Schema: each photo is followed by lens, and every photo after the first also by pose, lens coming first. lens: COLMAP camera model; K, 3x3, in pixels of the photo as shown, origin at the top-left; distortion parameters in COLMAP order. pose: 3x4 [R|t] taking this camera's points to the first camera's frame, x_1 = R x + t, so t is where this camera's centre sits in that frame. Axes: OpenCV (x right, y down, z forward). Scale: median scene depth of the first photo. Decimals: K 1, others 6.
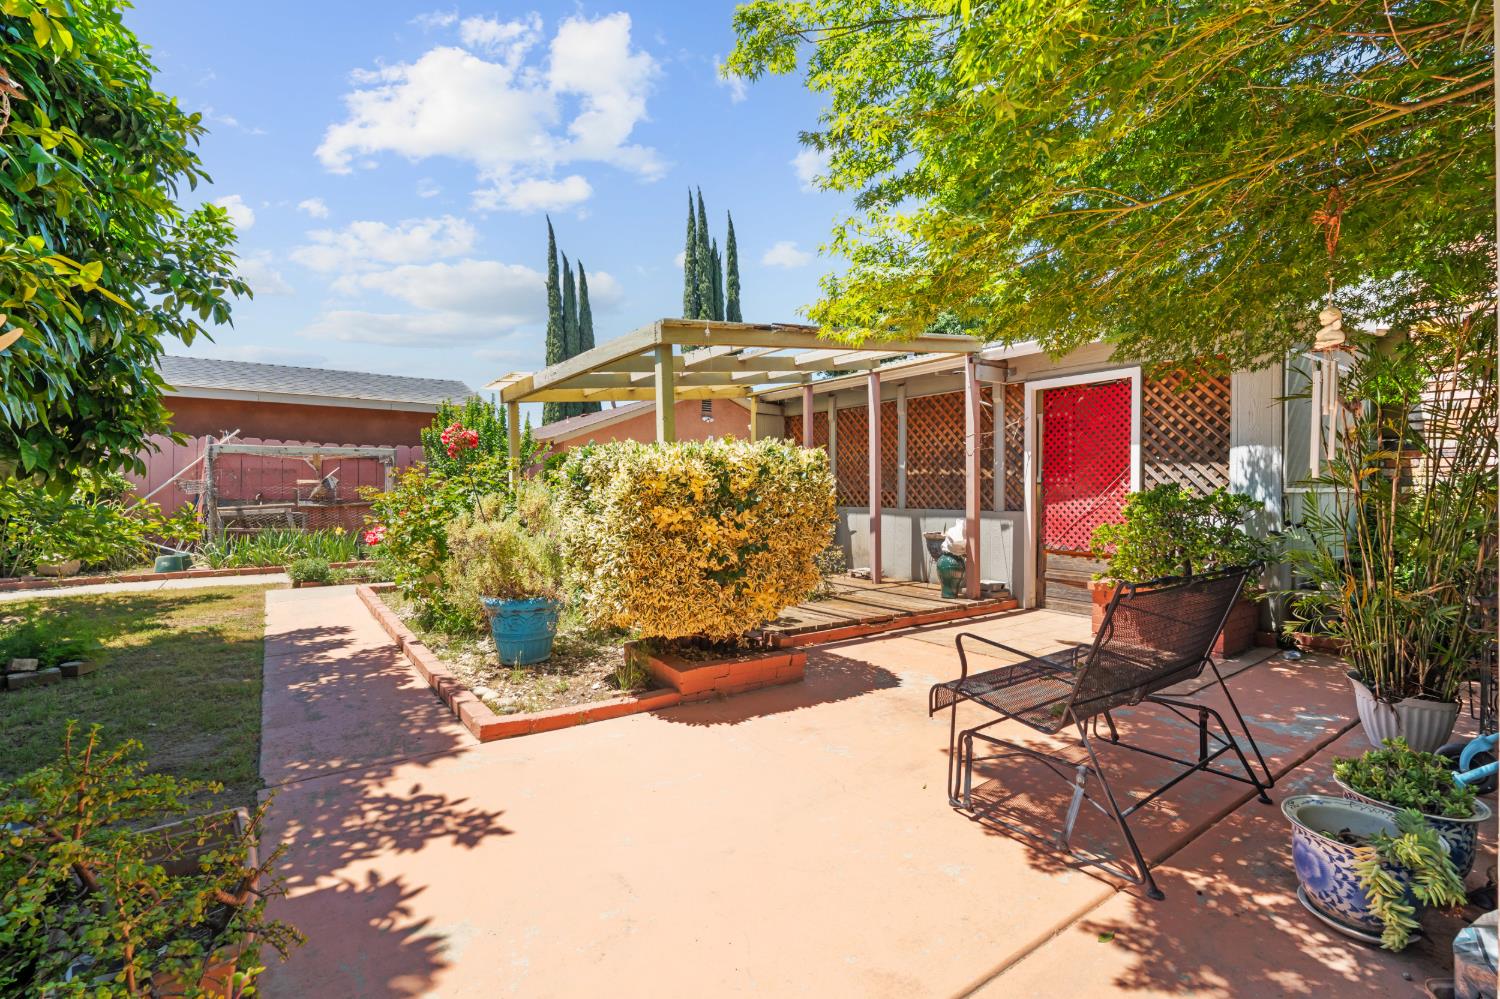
lens RADIAL K [[670.3, 0, 750.0], [0, 670.3, 499.5], [0, 0, 1]] dist [-0.000220, -0.000033]
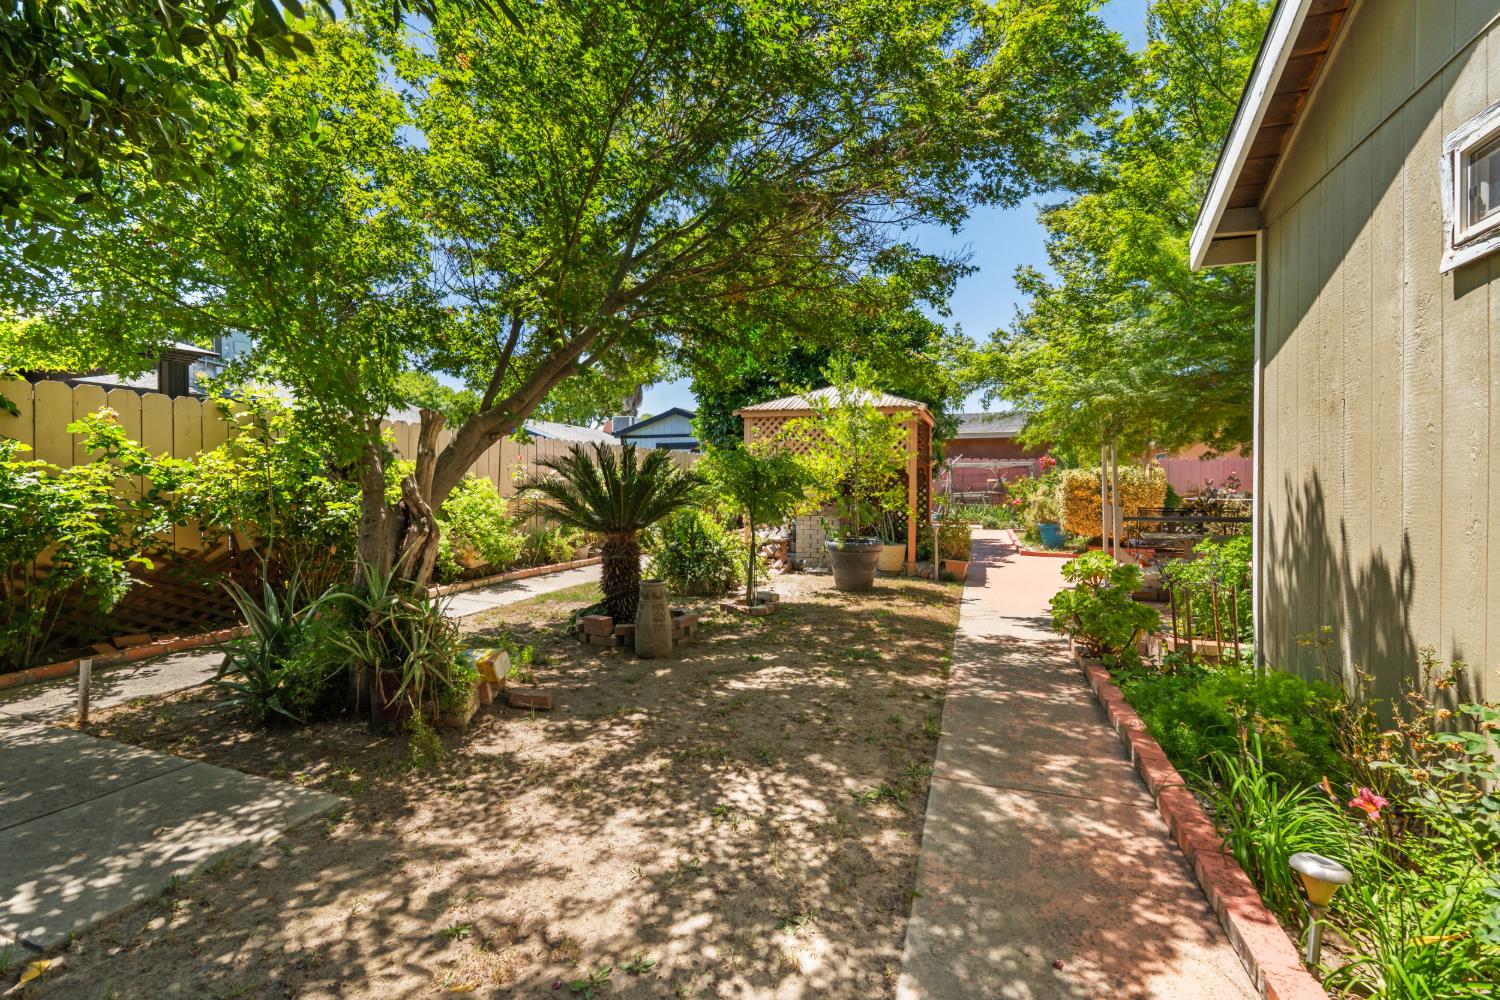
lens RADIAL K [[670.3, 0, 750.0], [0, 670.3, 500.0], [0, 0, 1]] dist [-0.000220, -0.000033]
pose [[0.582572, 0.014704, -0.812646, 0.615652], [-0.005848, 0.999886, 0.013900, 0.007740], [0.812758, -0.003345, 0.582592, -0.842738]]
